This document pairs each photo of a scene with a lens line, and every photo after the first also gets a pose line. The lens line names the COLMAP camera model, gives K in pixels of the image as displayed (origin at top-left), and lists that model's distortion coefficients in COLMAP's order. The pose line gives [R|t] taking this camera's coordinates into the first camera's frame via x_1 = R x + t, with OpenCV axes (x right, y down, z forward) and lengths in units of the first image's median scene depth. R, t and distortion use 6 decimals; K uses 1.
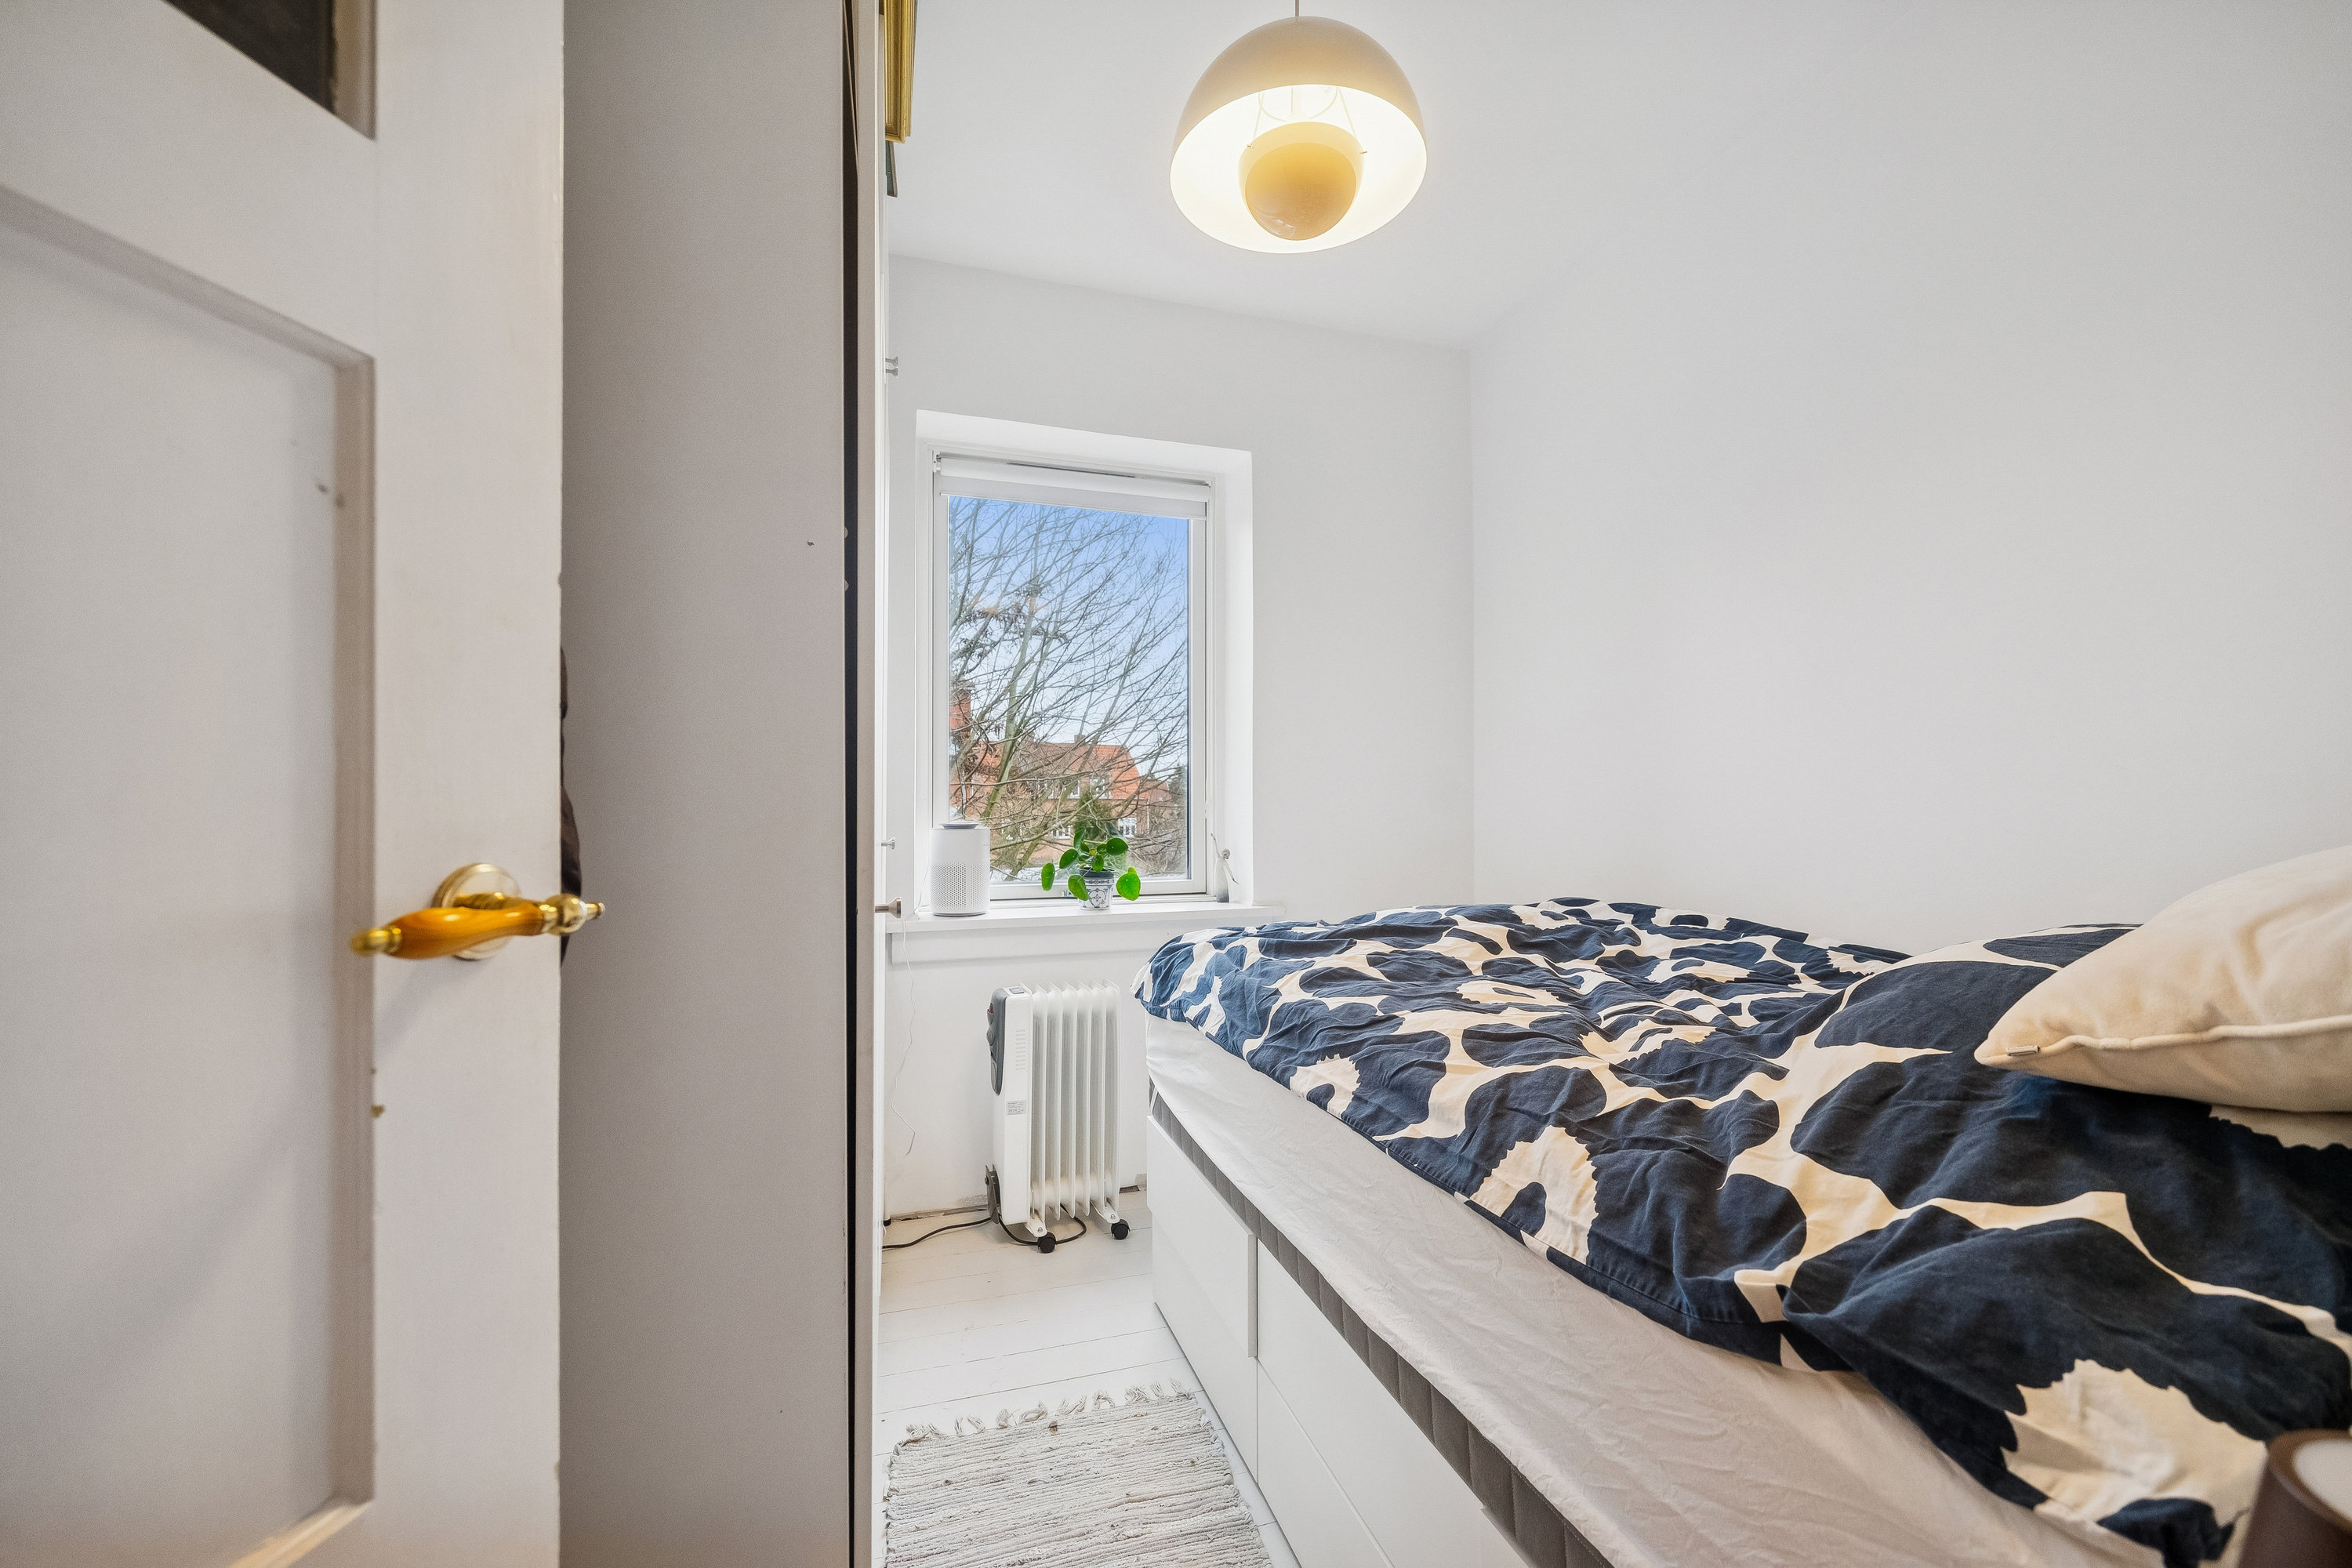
lens RADIAL K [[942.8, 0, 1179.3], [0, 942.8, 796.3], [0, 0, 1]] dist [-0.001215, -0.000190]
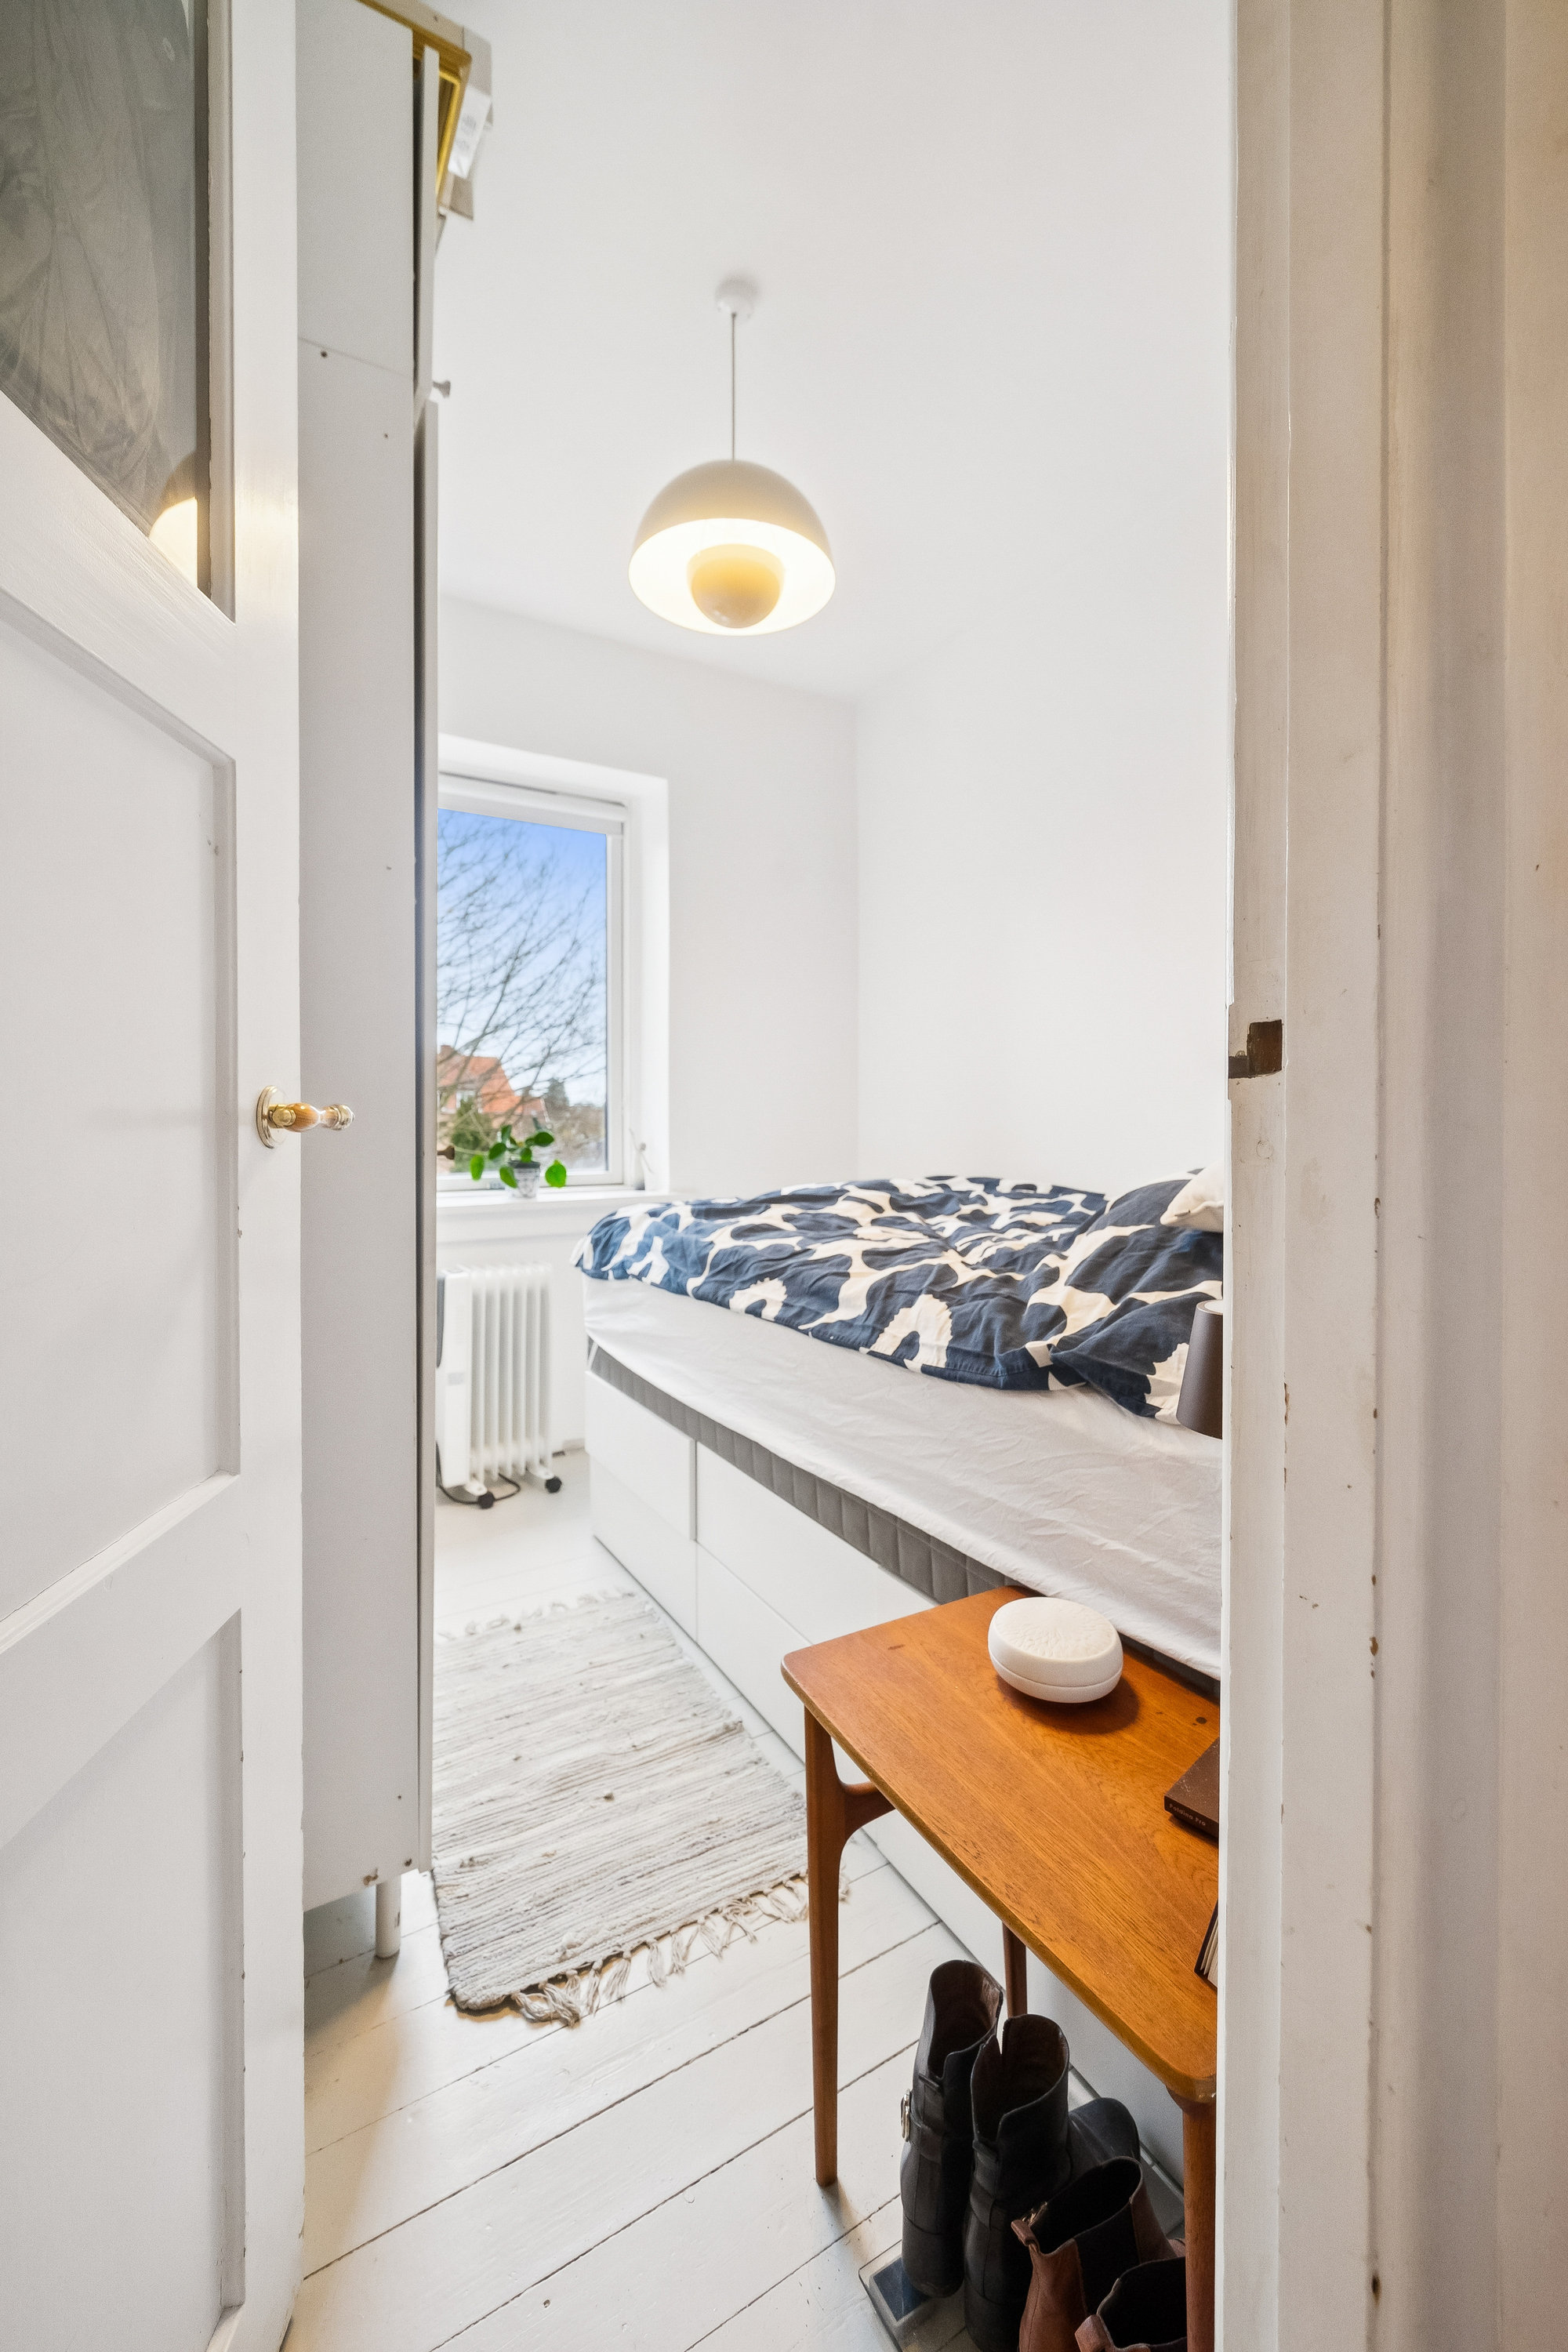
lens RADIAL K [[977.5, 0, 781.7], [0, 977.5, 1139.1], [0, 0, 1]] dist [-0.001251, -0.000196]
pose [[0.972391, -0.006585, 0.233263, -0.103875], [0.000466, 0.999655, 0.026275, 0.039689], [-0.233355, -0.025441, 0.972059, -0.252778]]
